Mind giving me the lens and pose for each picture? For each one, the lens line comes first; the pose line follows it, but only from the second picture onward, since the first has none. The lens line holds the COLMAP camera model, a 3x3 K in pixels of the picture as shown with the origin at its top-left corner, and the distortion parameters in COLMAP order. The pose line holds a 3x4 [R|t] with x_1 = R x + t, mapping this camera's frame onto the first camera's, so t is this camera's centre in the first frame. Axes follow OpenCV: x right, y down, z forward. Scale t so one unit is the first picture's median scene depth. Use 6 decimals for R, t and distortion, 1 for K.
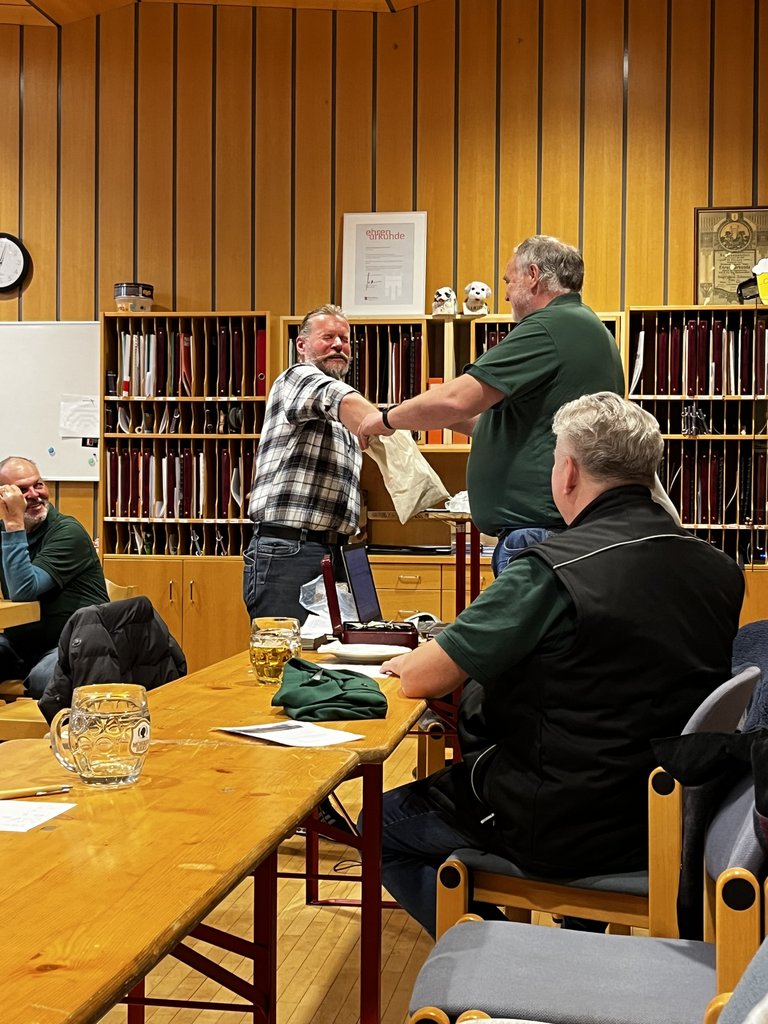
lens RADIAL K [[1424.7, 0, 384.0], [0, 1424.7, 509.8], [0, 0, 1]] dist [0.046497, 0.000000]
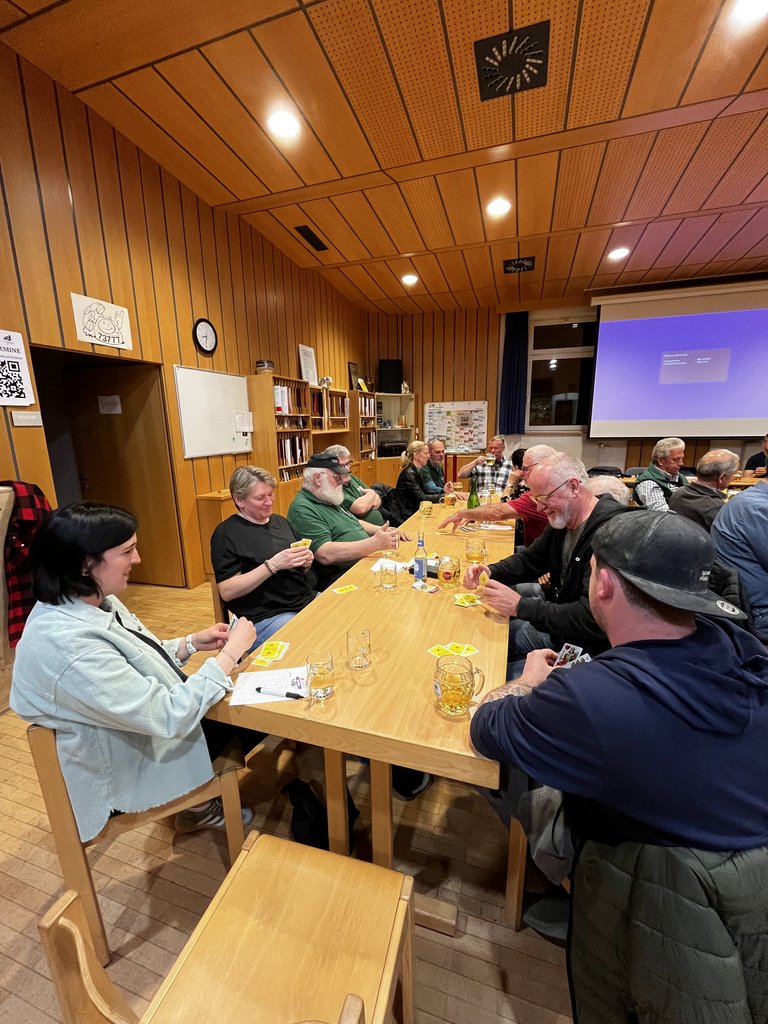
lens RADIAL K [[413.3, 0, 385.6], [0, 413.3, 512.5], [0, 0, 1]] dist [-0.005406, 0.000166]
pose [[0.129028, -0.221303, 0.966632, -0.831348], [0.036672, 0.975178, 0.218365, -0.062359], [-0.990963, 0.007273, 0.133941, 0.745098]]
